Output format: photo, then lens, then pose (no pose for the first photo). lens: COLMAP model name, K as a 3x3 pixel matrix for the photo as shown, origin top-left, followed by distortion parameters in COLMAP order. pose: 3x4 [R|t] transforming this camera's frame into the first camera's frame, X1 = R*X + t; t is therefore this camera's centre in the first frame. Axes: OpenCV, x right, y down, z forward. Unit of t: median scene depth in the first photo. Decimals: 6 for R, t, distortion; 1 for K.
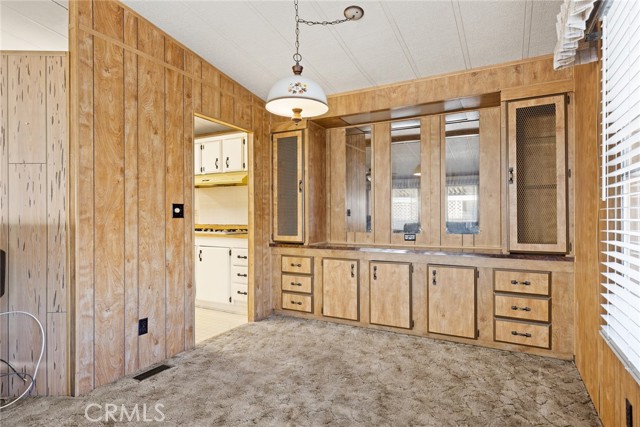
lens RADIAL K [[350.7, 0, 320.0], [0, 350.7, 213.5], [0, 0, 1]] dist [0.000880, 0.000172]
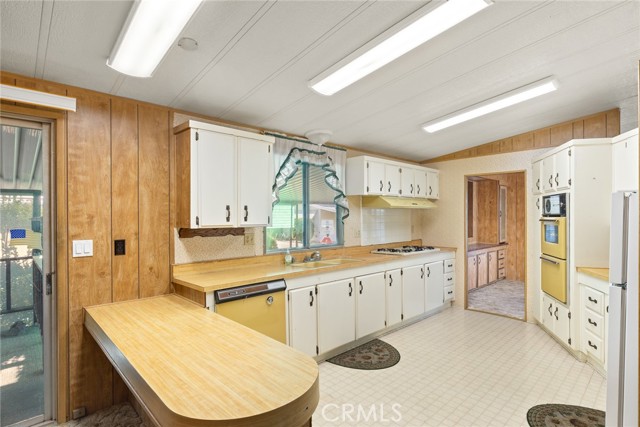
lens RADIAL K [[327.2, 0, 320.0], [0, 327.2, 213.5], [0, 0, 1]] dist [-0.000631, -0.000124]
pose [[0.311430, 0.003949, 0.950261, -1.331292], [-0.002983, 0.999990, -0.003178, -0.059104], [-0.950264, -0.001845, 0.311439, 0.918183]]
